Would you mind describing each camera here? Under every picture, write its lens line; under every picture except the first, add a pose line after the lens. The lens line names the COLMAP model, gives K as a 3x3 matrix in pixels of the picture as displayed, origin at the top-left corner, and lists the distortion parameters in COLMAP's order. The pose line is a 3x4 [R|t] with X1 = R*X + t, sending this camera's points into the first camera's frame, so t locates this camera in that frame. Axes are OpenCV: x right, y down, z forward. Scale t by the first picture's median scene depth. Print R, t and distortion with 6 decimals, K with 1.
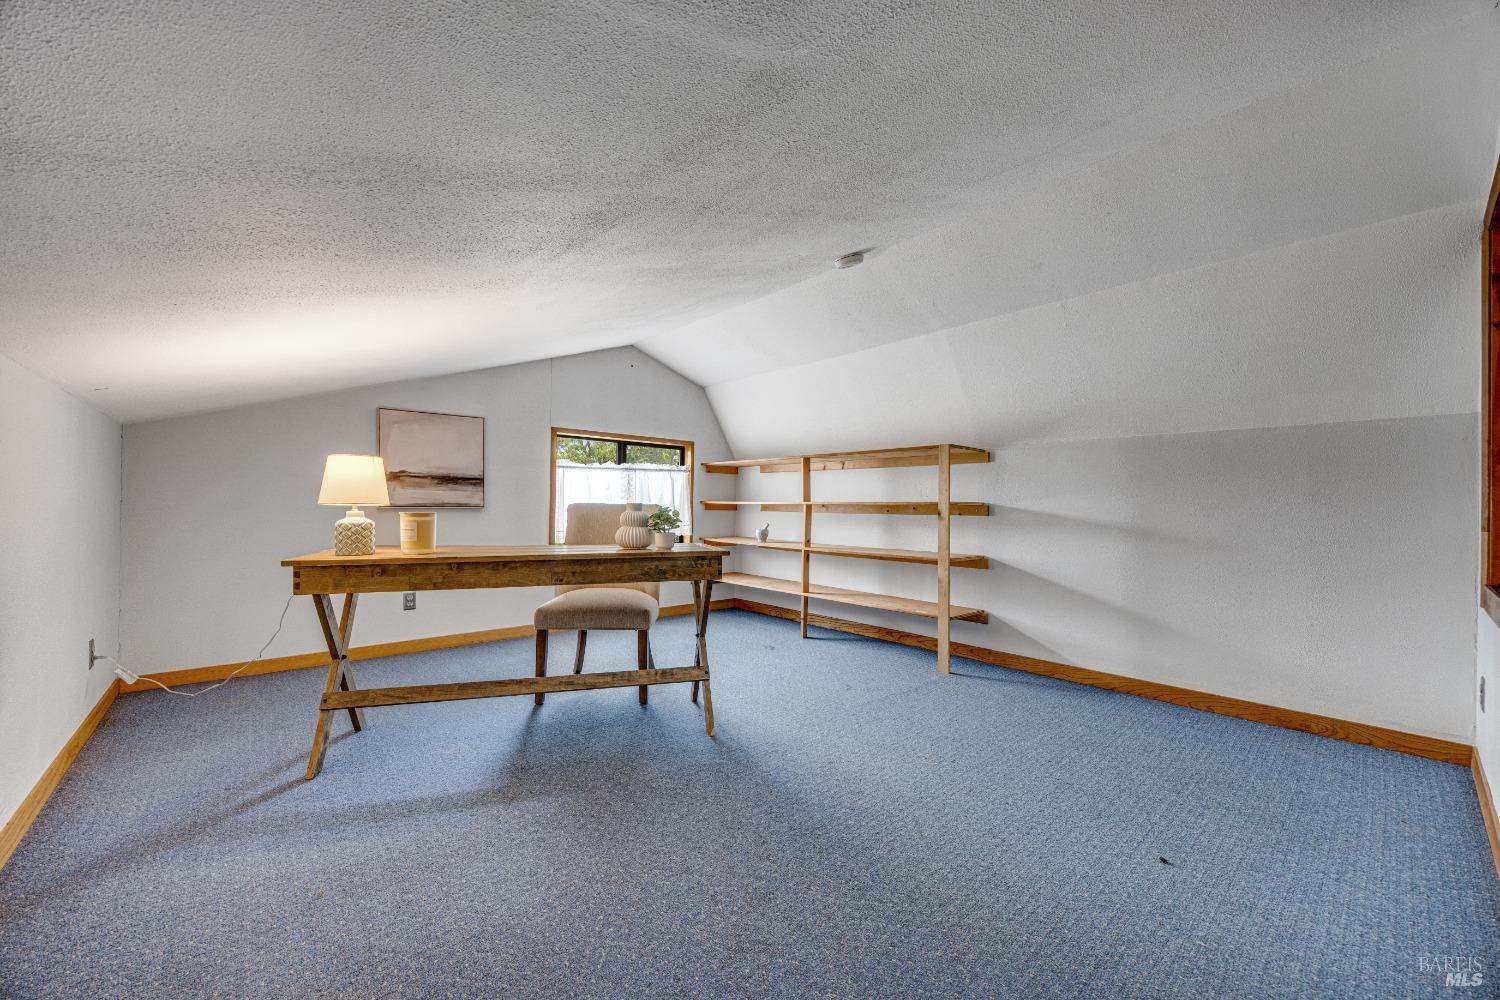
lens RADIAL K [[562.2, 0, 756.2], [0, 562.2, 502.9], [0, 0, 1]] dist [-0.001196, -0.000001]
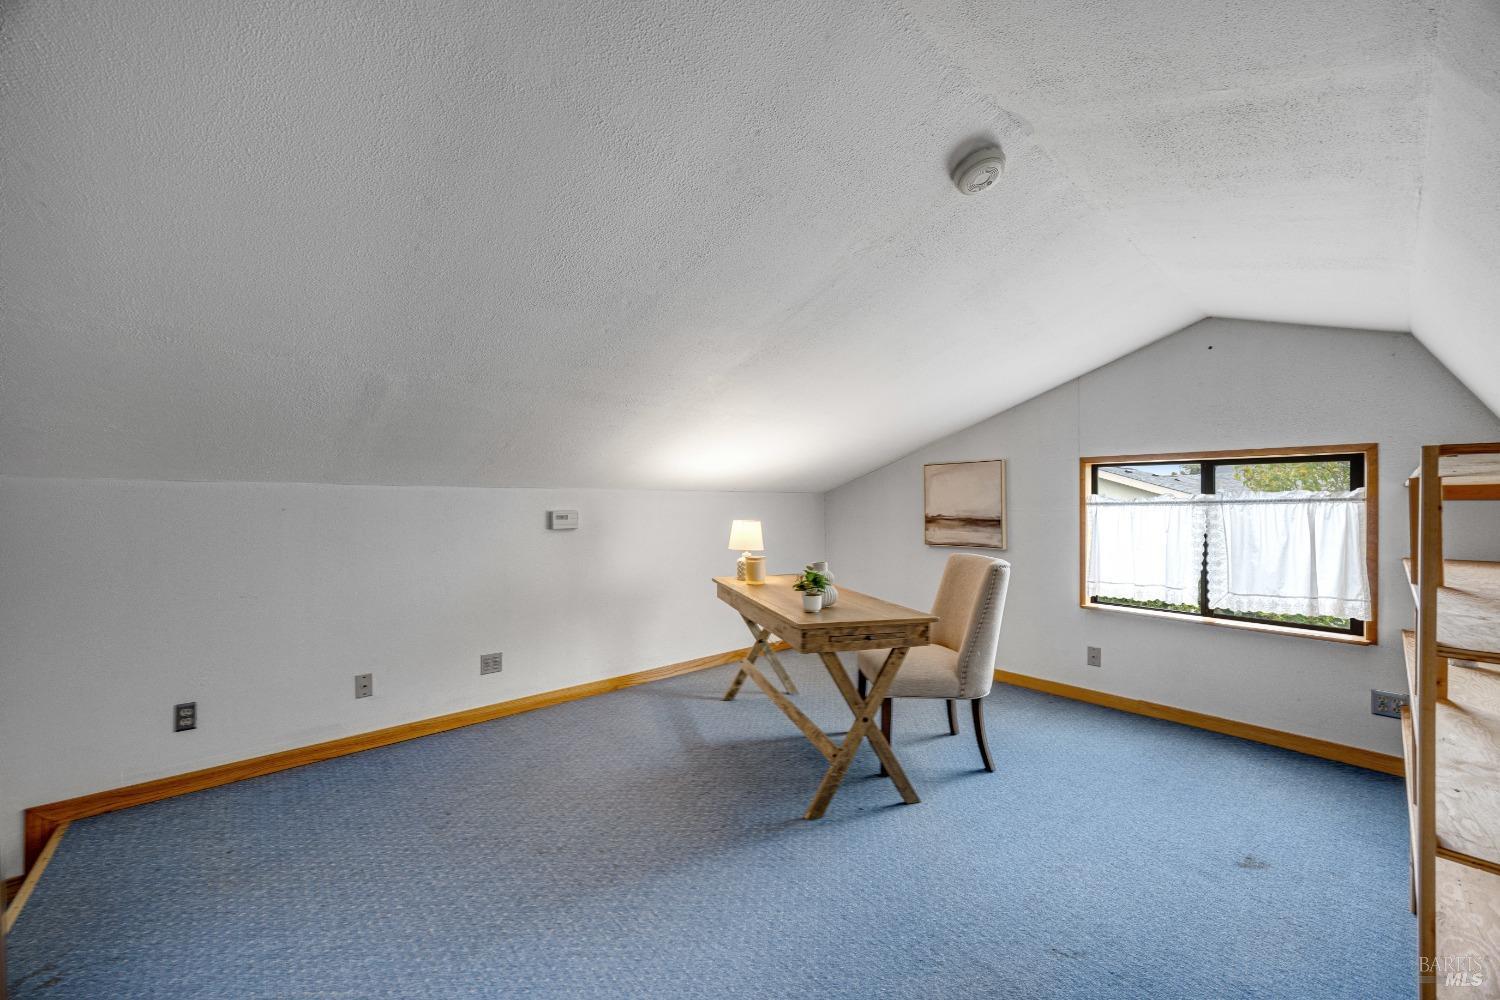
lens RADIAL K [[583.3, 0, 769.4], [0, 583.3, 504.1], [0, 0, 1]] dist [0.000874, 0.000180]
pose [[0.017934, -0.008923, -0.999799, 0.560445], [0.001103, 0.999960, -0.008904, -0.064079], [0.999839, -0.000943, 0.017943, 0.571183]]
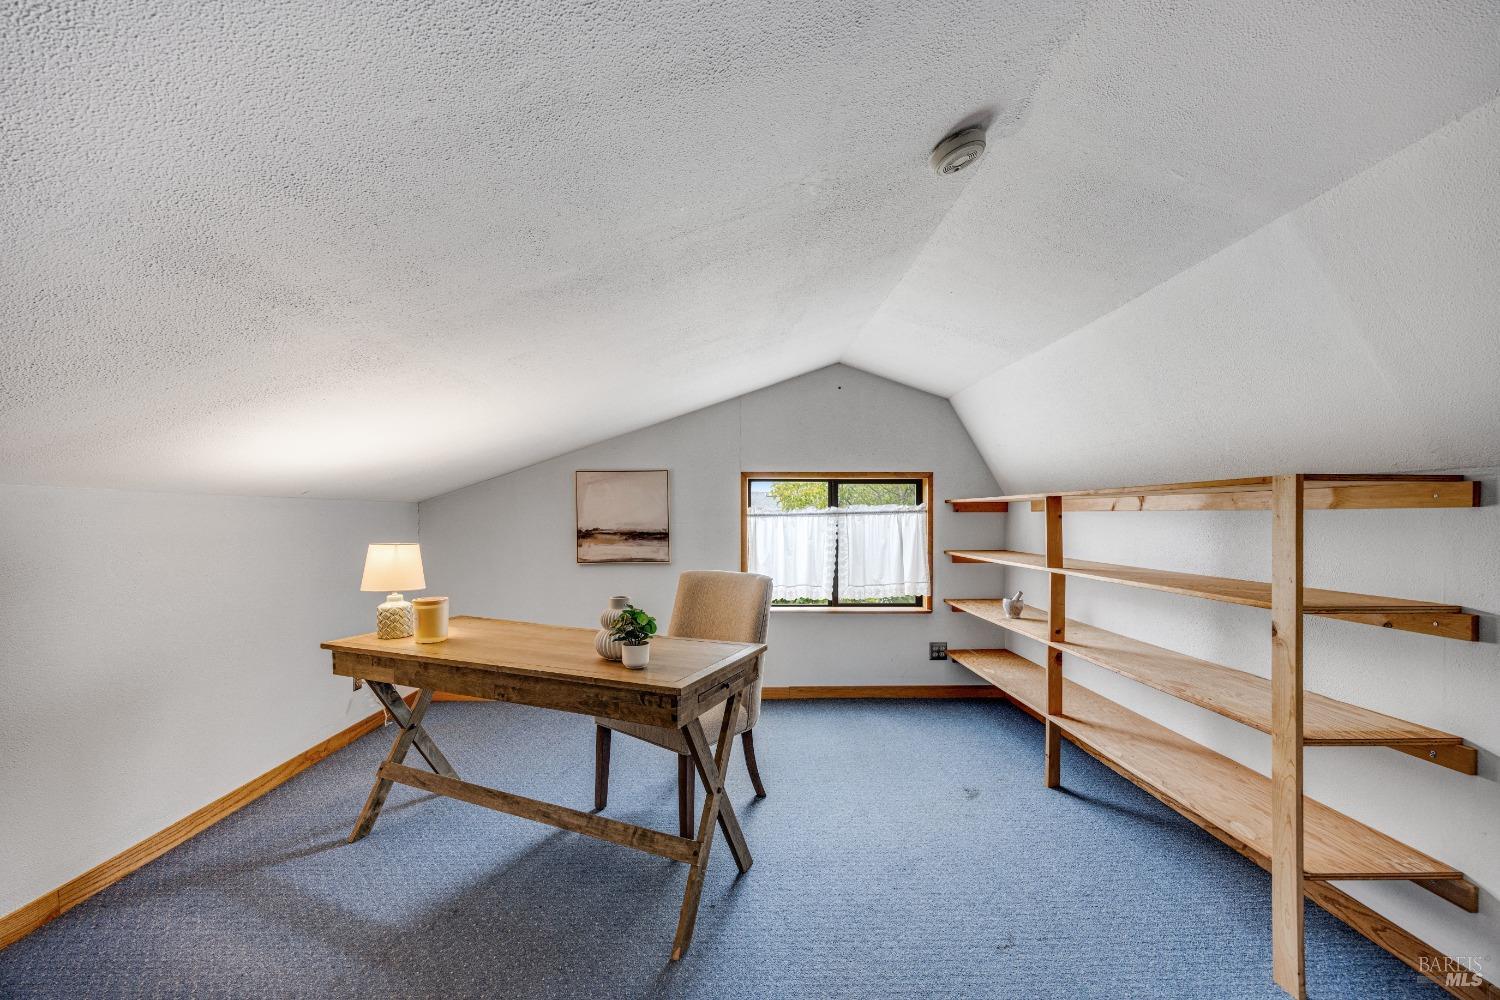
lens RADIAL K [[575.5, 0, 749.2], [0, 575.5, 520.4], [0, 0, 1]] dist [-0.000093, 0.000147]
pose [[0.759759, -0.007536, -0.650161, 0.272513], [0.012793, 0.999913, 0.003360, -0.067098], [0.650079, -0.010870, 0.759789, 0.337773]]
